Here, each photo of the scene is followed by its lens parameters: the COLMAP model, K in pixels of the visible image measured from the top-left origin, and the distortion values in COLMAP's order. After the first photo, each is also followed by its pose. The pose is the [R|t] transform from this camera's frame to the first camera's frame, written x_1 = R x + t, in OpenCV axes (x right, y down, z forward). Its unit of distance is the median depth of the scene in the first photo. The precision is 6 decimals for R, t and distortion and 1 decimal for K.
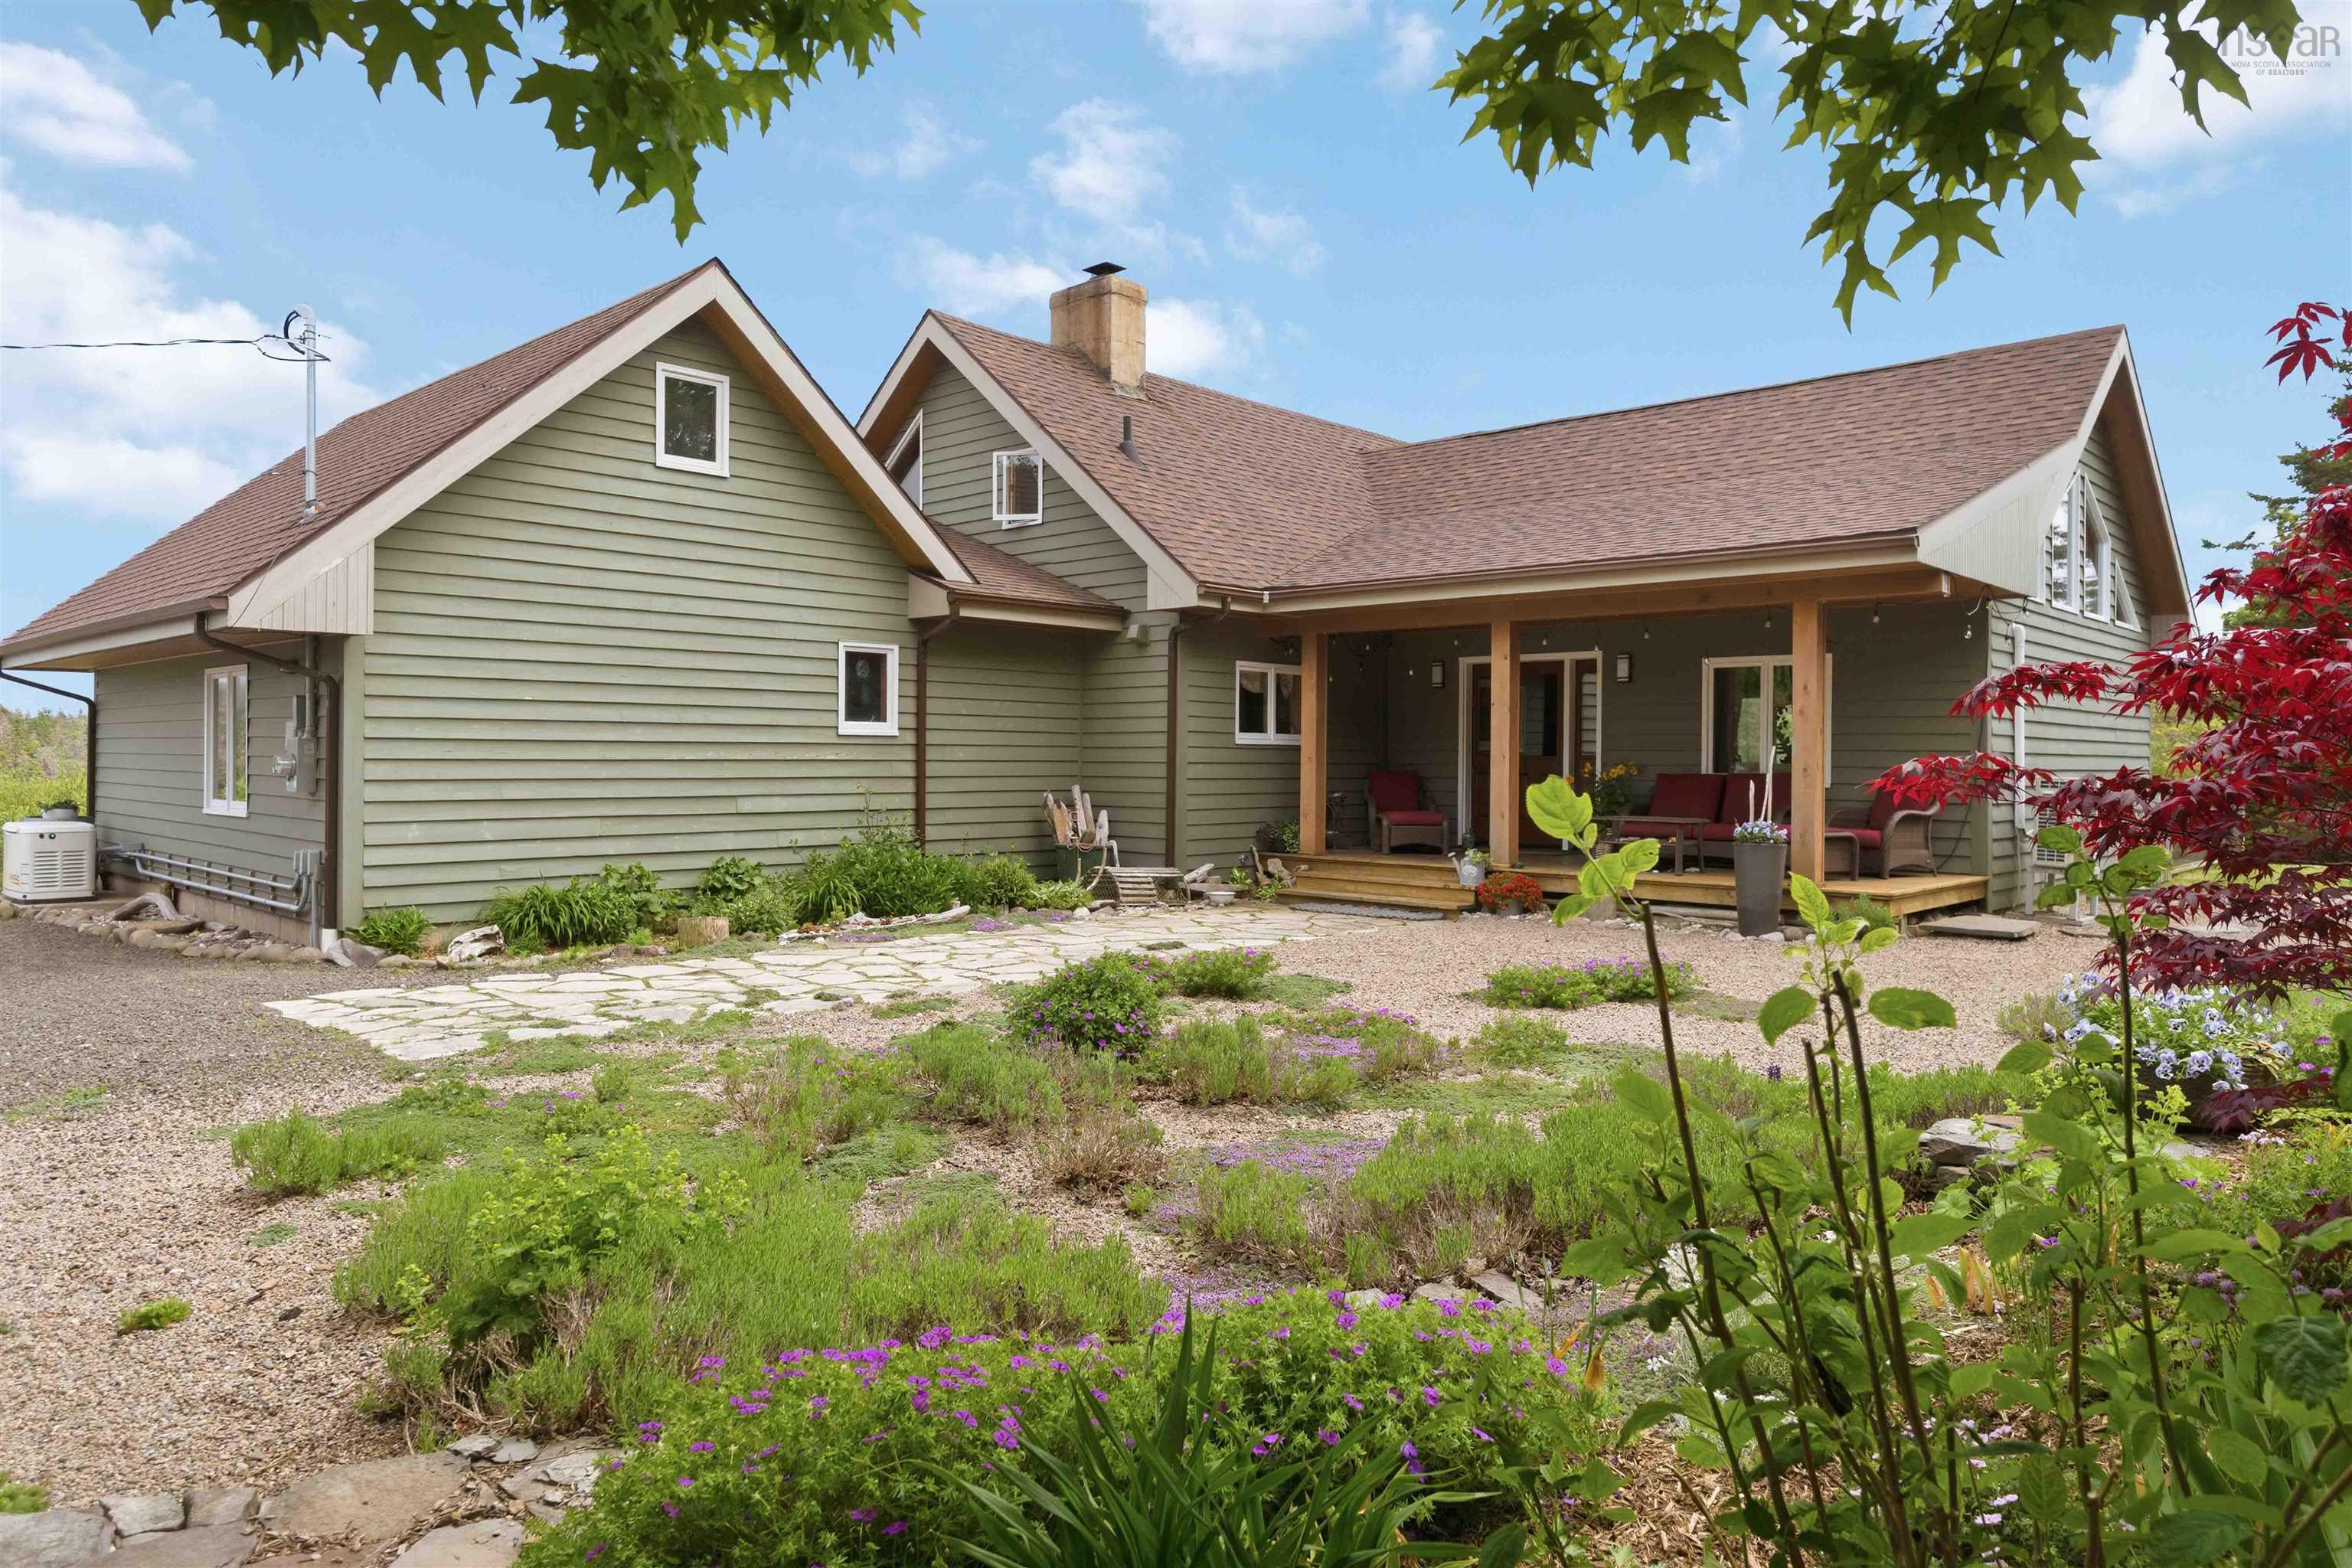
lens RADIAL K [[1490.2, 0, 1176.0], [0, 1490.2, 784.0], [0, 0, 1]] dist [-0.002127, -0.000190]
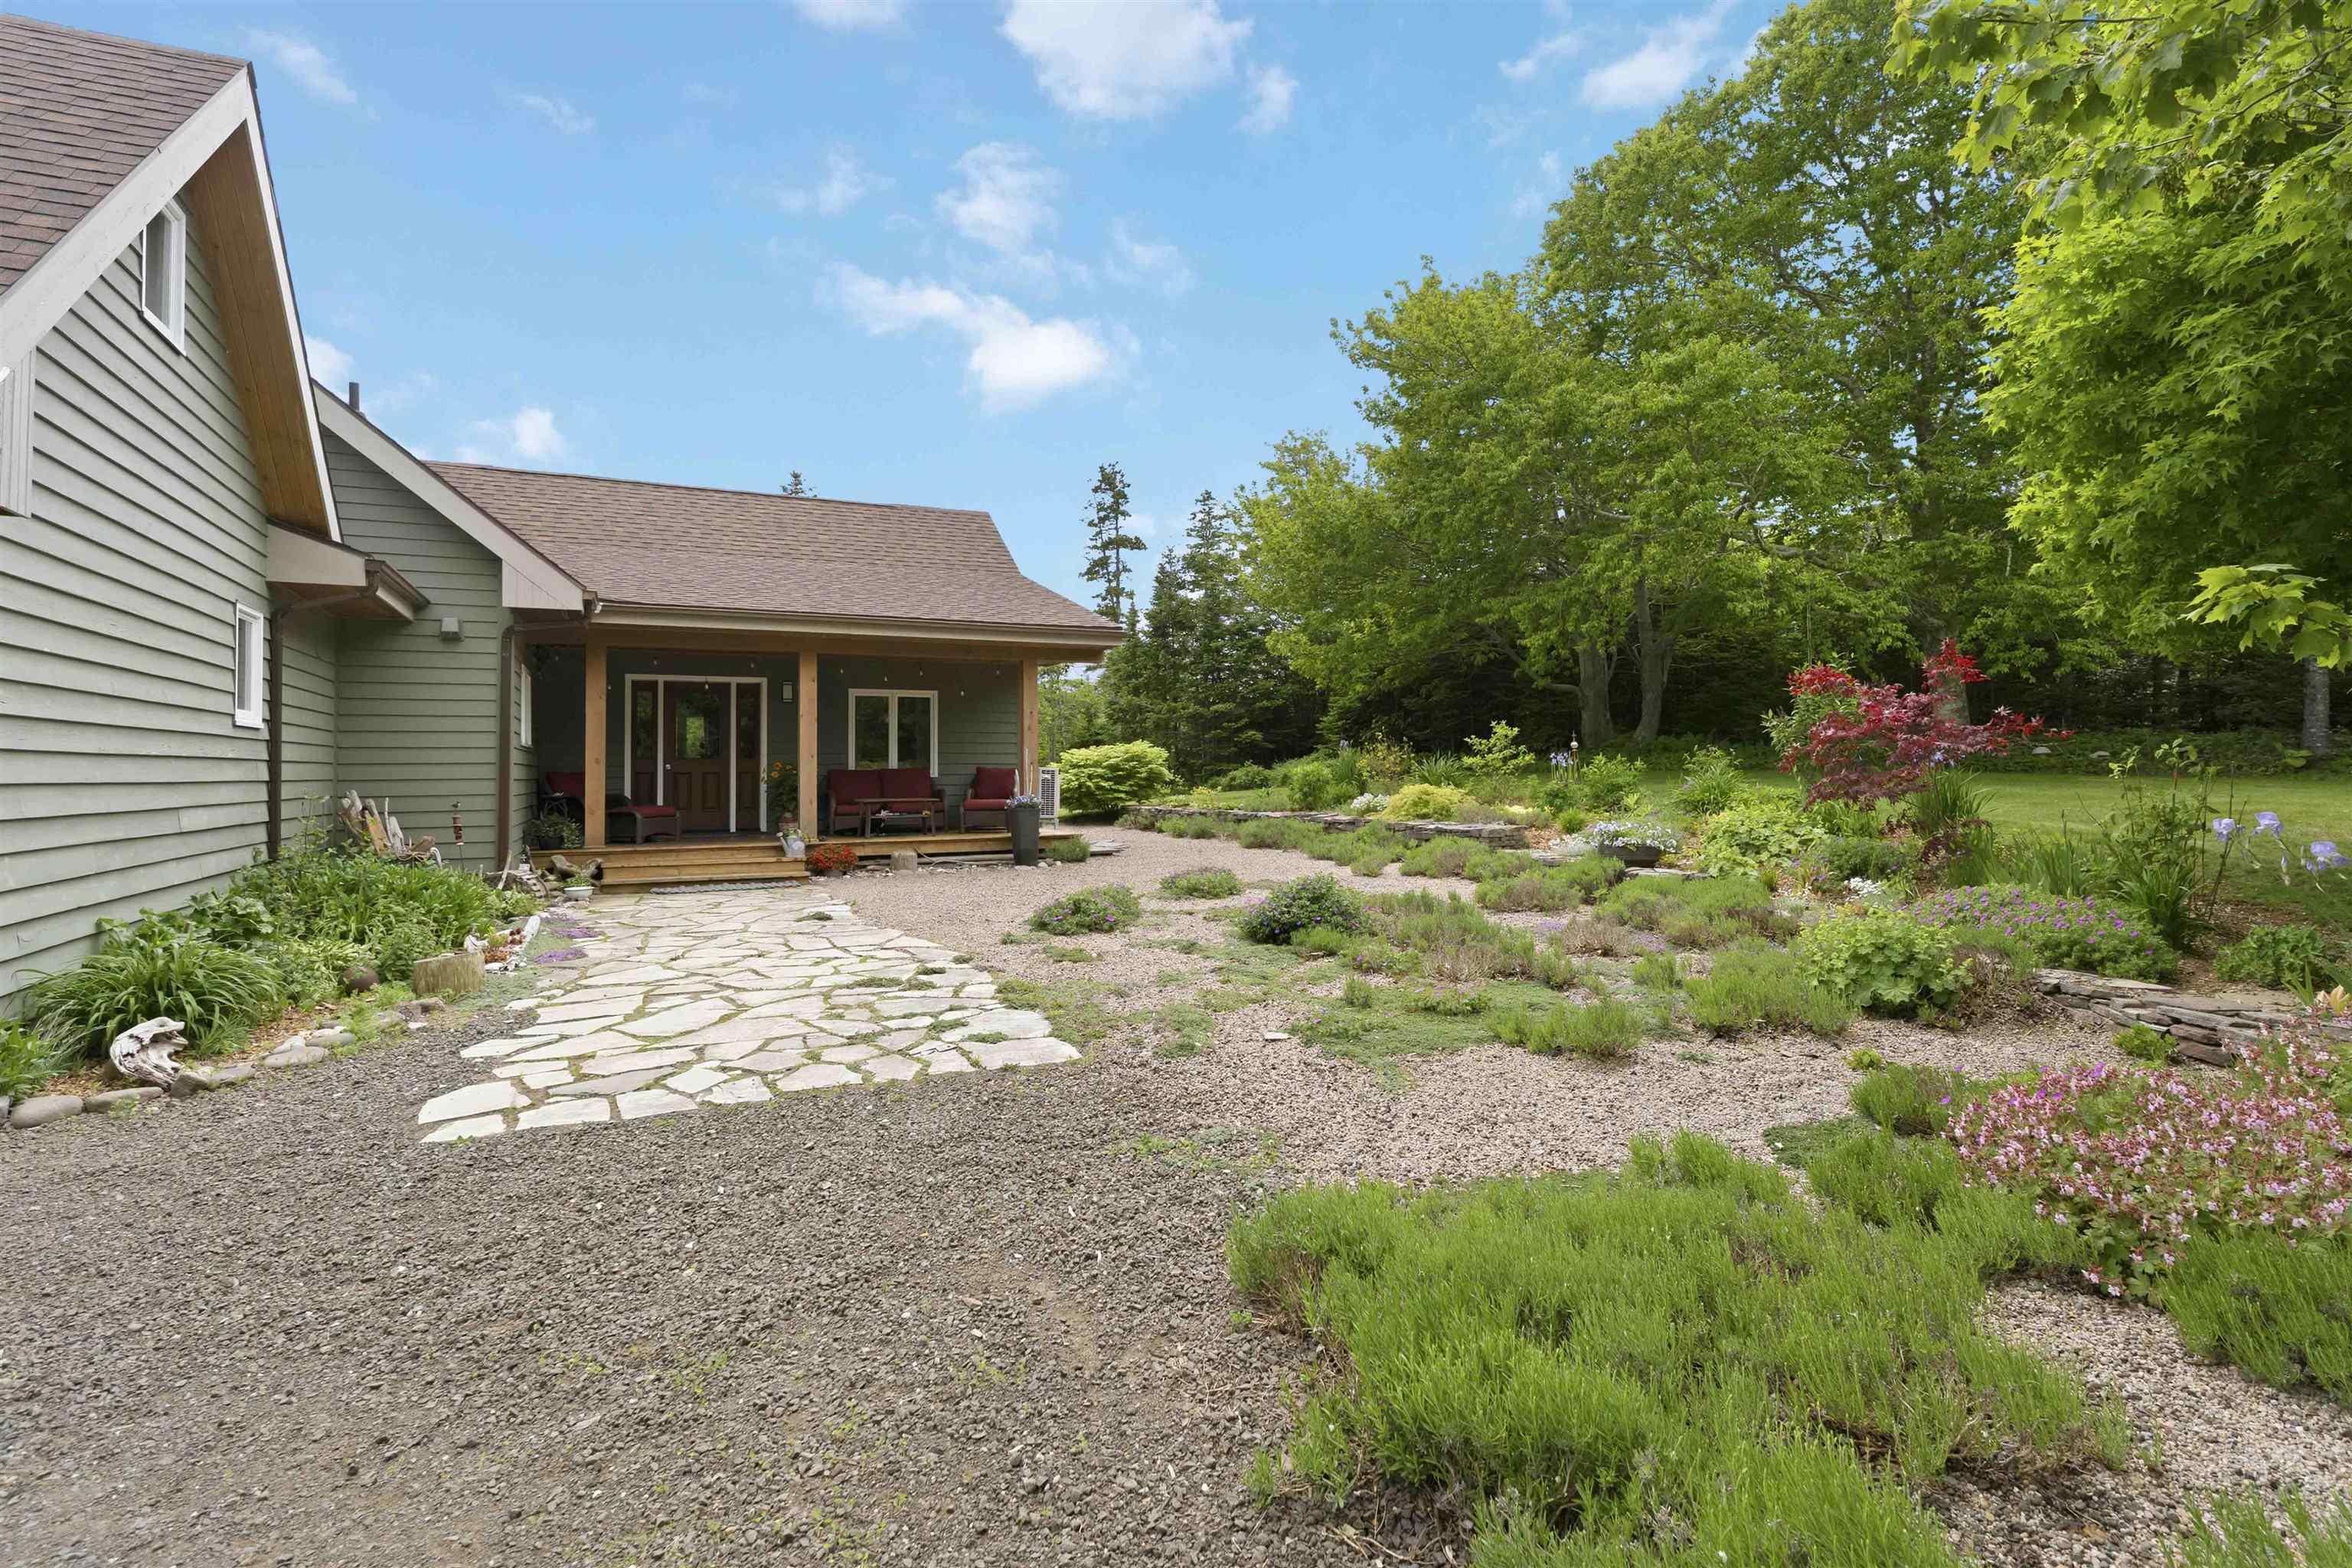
lens RADIAL K [[1165.5, 0, 1176.0], [0, 1165.5, 784.0], [0, 0, 1]] dist [0.000987, 0.000264]
pose [[0.360697, -0.017254, 0.932524, -0.578607], [0.022331, 0.999702, 0.009860, 0.001145], [-0.932416, 0.017268, 0.360974, 0.326577]]
